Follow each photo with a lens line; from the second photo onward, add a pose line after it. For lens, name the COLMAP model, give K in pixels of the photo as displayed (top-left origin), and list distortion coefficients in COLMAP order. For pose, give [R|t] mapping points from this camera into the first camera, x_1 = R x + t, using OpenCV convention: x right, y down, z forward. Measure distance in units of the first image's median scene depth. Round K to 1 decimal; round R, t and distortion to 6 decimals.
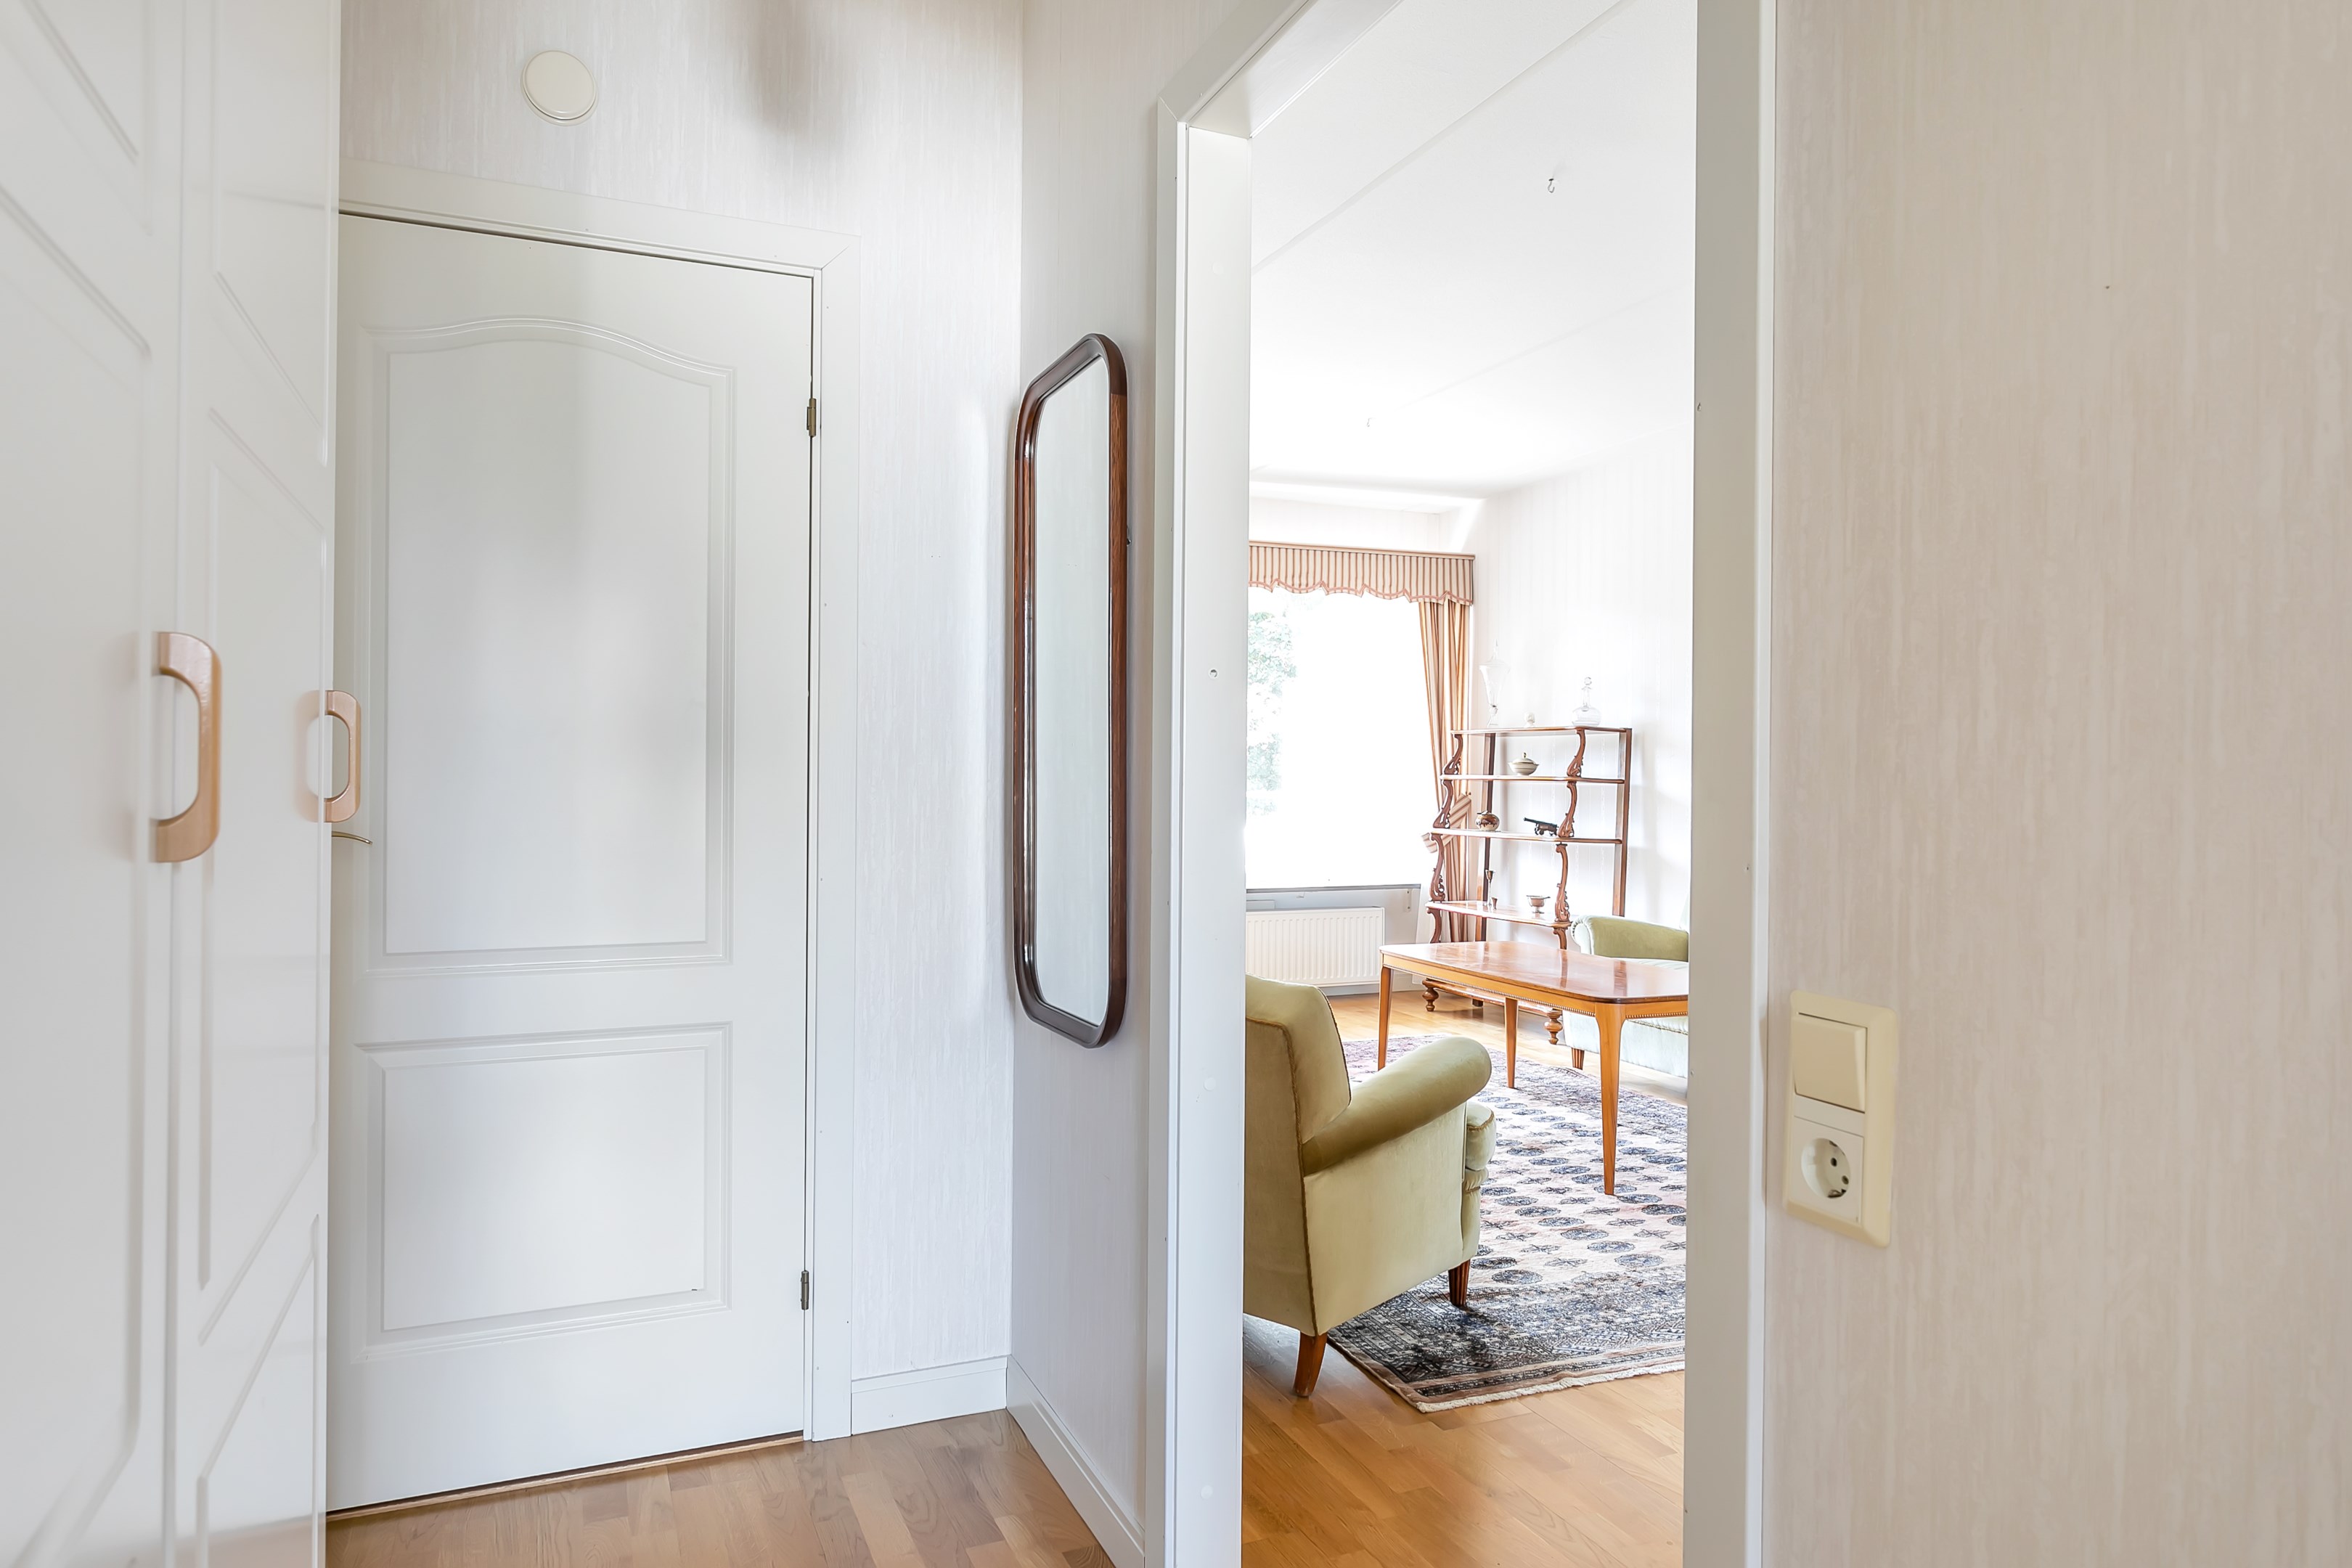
lens RADIAL K [[1417.4, 0, 1176.0], [0, 1417.4, 784.0], [0, 0, 1]] dist [-0.001695, 0.000978]
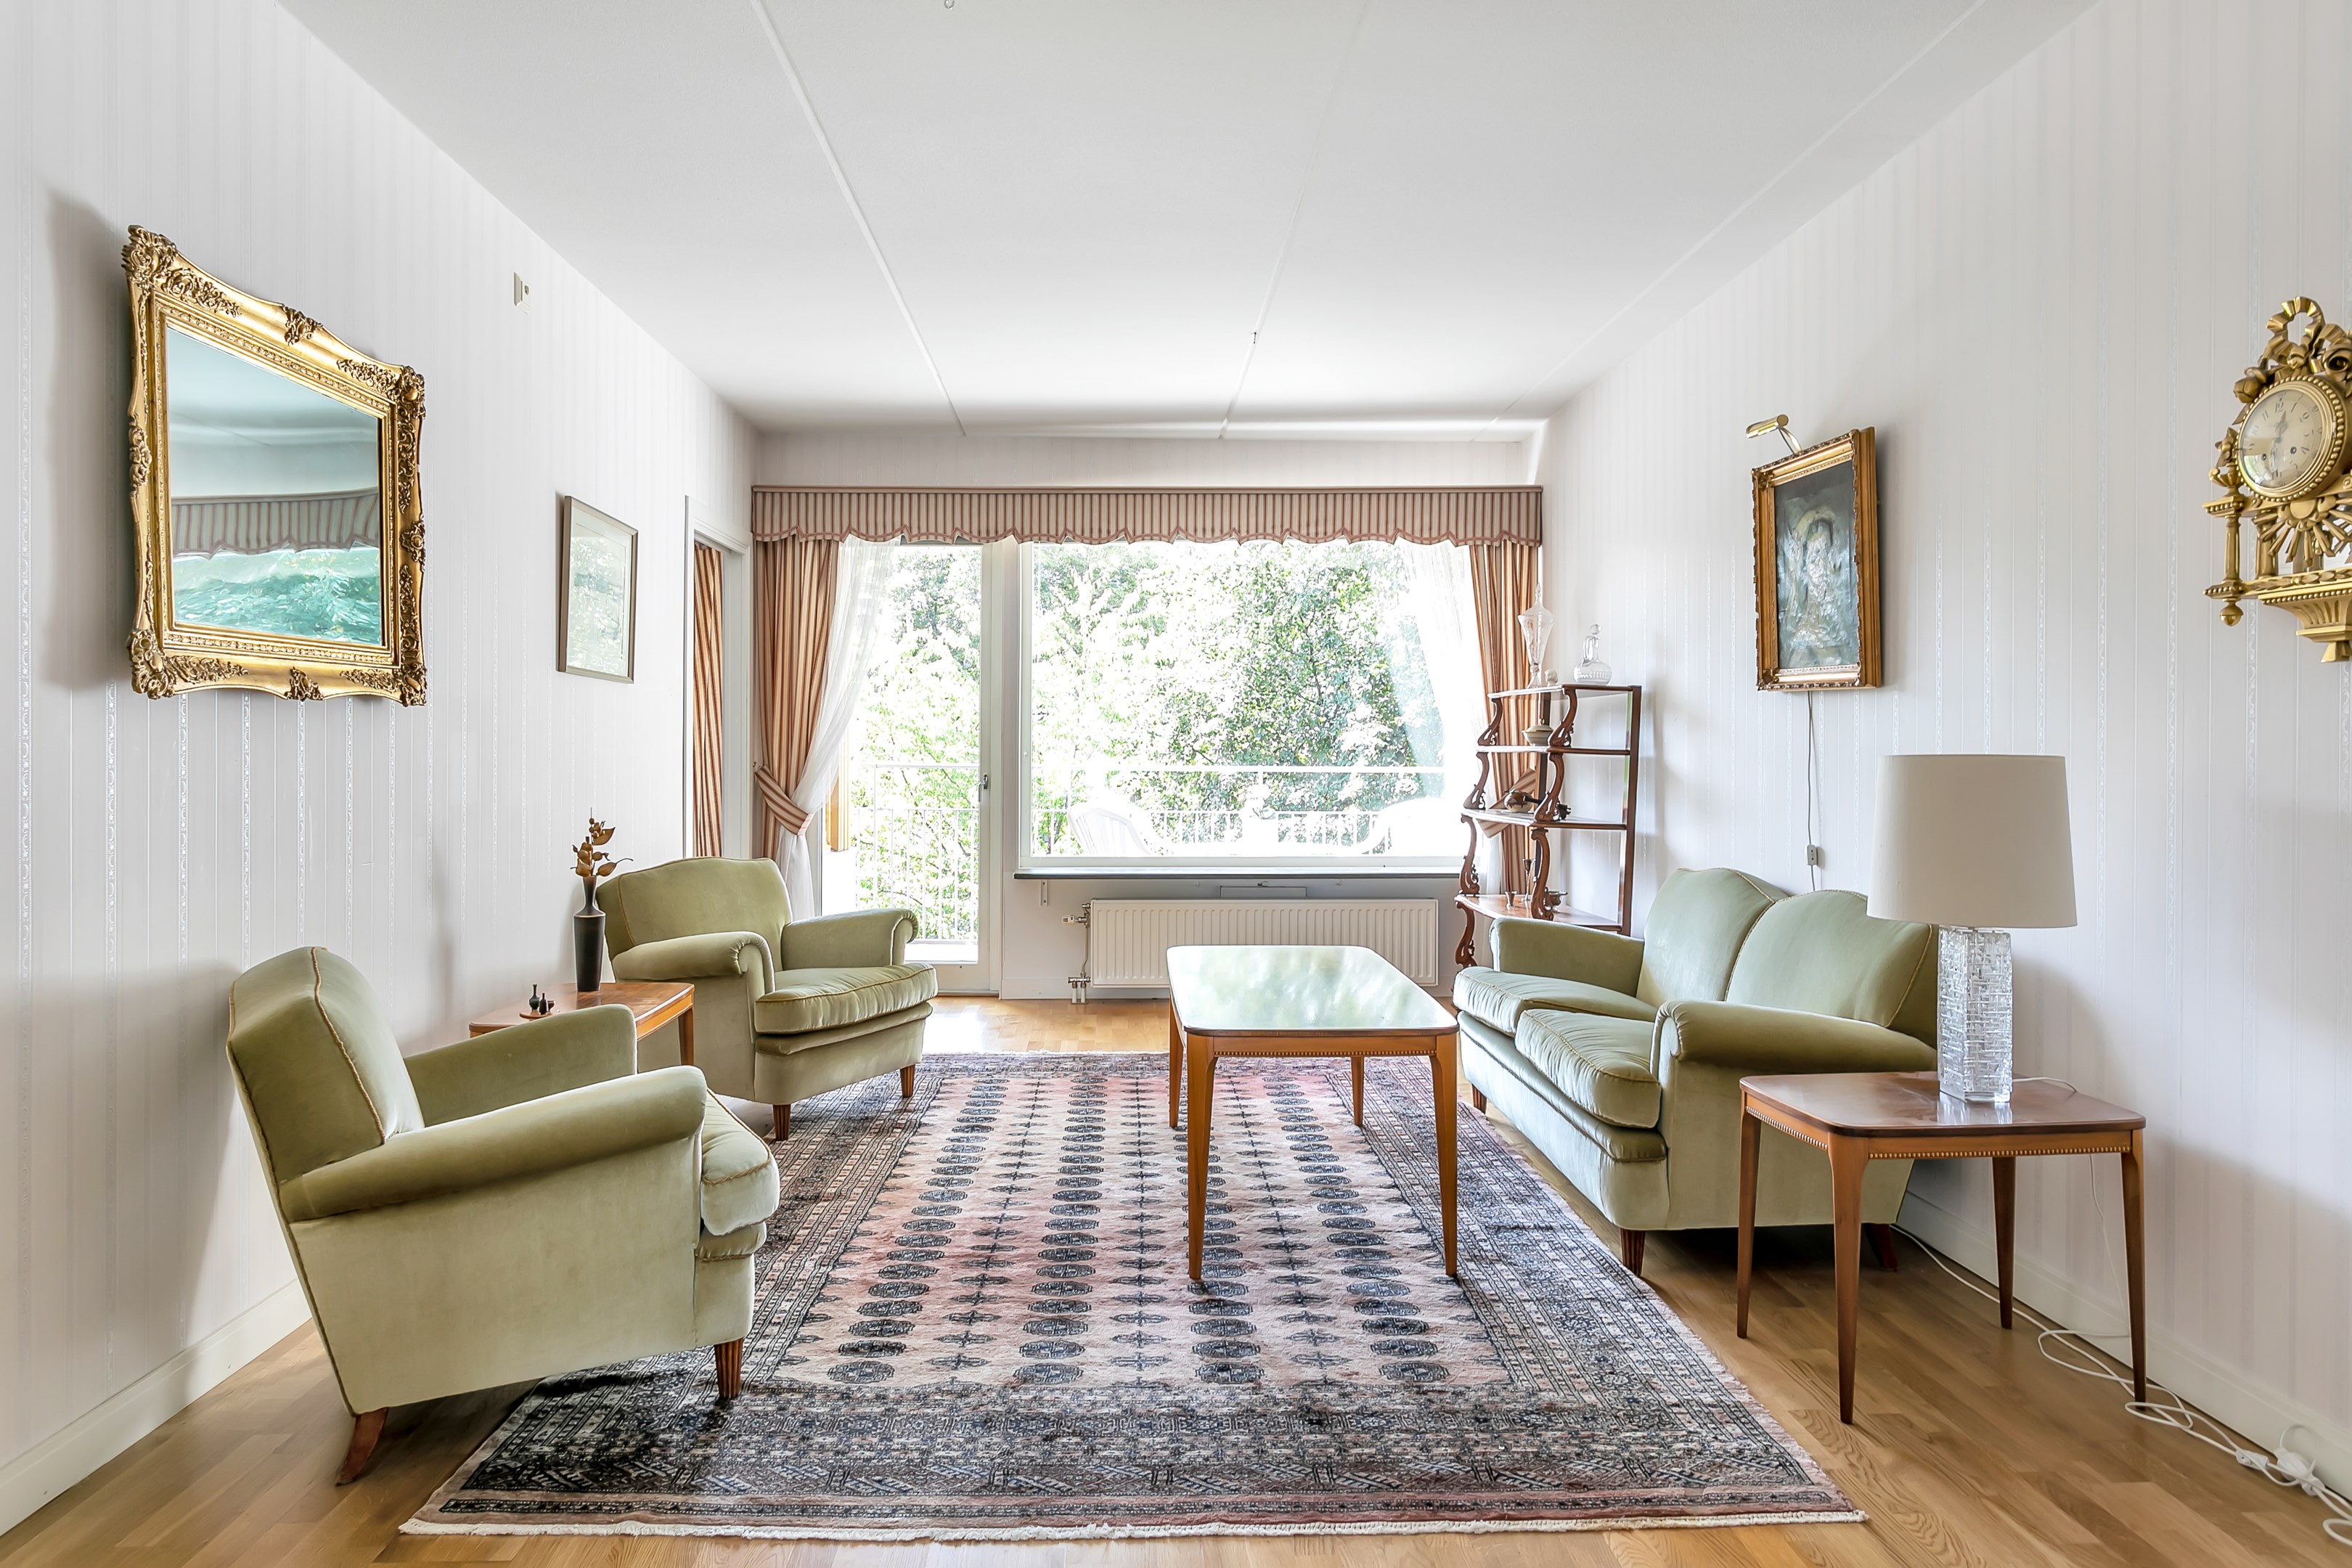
lens RADIAL K [[1392.2, 0, 1161.6], [0, 1392.2, 732.1], [0, 0, 1]] dist [-0.002834, 0.002713]
pose [[0.930558, -0.009456, -0.366023, 0.357343], [0.004826, 0.999896, -0.013564, -0.003939], [0.366113, 0.010856, 0.930507, 0.162220]]
